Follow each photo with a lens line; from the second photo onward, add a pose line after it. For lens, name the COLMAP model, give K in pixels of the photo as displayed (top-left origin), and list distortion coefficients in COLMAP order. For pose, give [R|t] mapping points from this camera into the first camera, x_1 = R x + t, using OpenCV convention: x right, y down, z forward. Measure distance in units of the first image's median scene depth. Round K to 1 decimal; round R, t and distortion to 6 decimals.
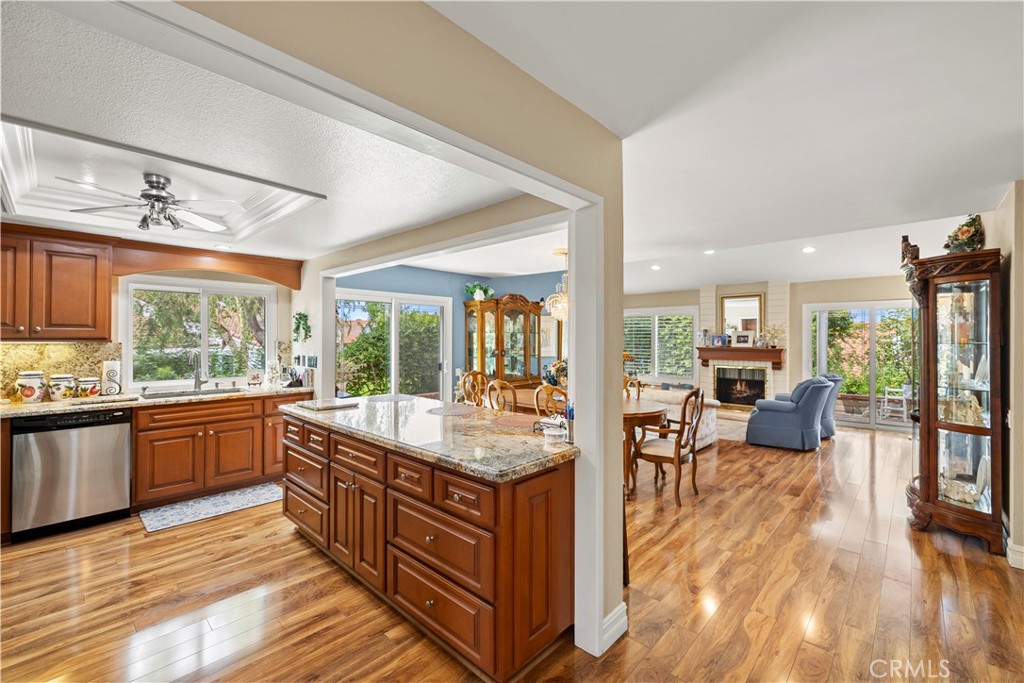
lens RADIAL K [[436.1, 0, 526.2], [0, 436.1, 337.0], [0, 0, 1]] dist [0.001837, 0.000137]
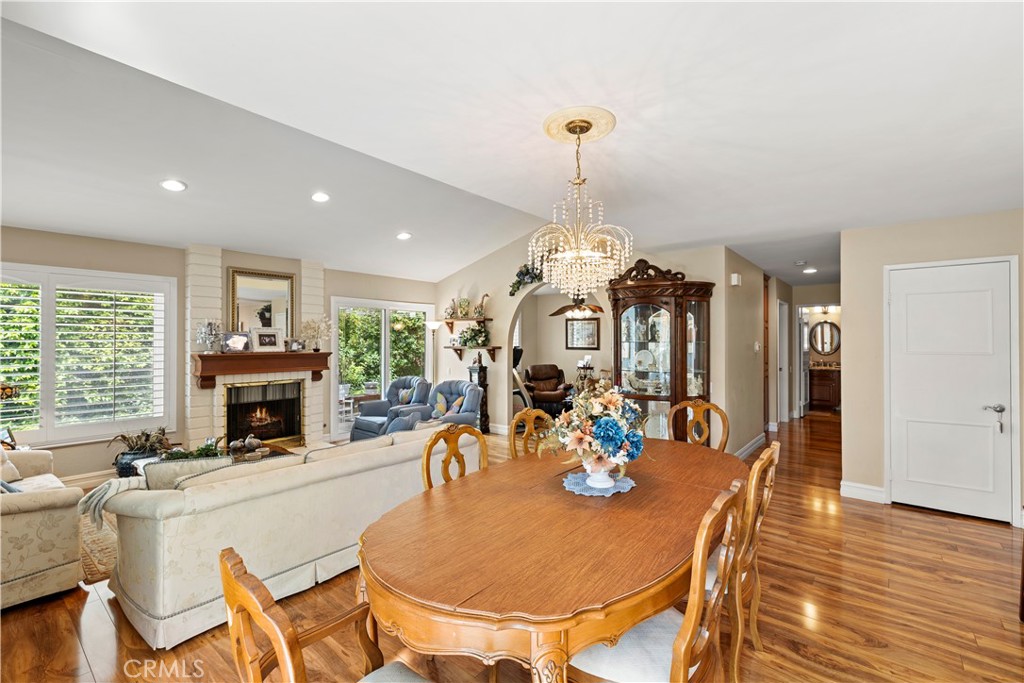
lens RADIAL K [[436.1, 0, 505.5], [0, 436.1, 340.5], [0, 0, 1]] dist [0.001837, 0.000137]
pose [[-0.063981, -0.003413, 0.997945, -0.270529], [-0.001789, 0.999993, 0.003306, 0.004507], [-0.997950, -0.001574, -0.063986, 1.004524]]
